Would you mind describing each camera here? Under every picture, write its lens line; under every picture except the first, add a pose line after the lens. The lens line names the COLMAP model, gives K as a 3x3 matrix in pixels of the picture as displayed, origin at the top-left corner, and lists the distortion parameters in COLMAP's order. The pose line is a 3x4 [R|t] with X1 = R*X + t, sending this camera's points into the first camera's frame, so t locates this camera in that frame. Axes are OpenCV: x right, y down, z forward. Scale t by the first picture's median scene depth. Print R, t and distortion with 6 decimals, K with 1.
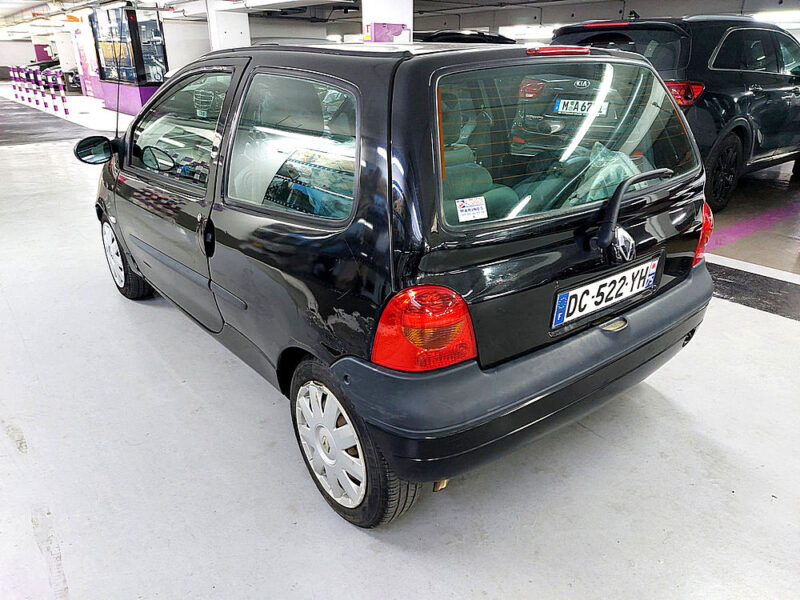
lens RADIAL K [[592.1, 0, 399.7], [0, 592.1, 296.3], [0, 0, 1]] dist [0.038199, -0.018717]
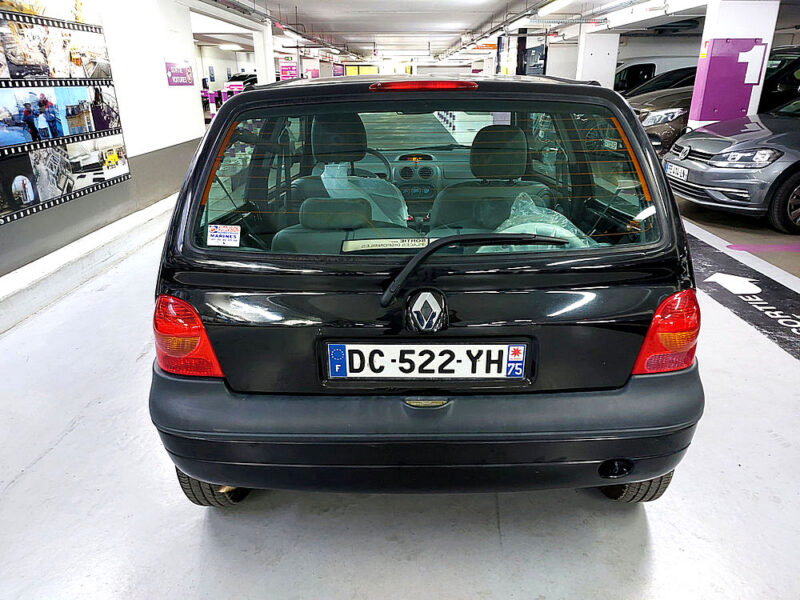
lens RADIAL K [[592.1, 0, 401.9], [0, 592.1, 303.4], [0, 0, 1]] dist [0.038199, -0.018717]
pose [[0.770906, 0.221808, -0.597081, 0.819902], [-0.232411, 0.970732, 0.060542, -0.134674], [0.593034, 0.092096, 0.799893, 0.284877]]
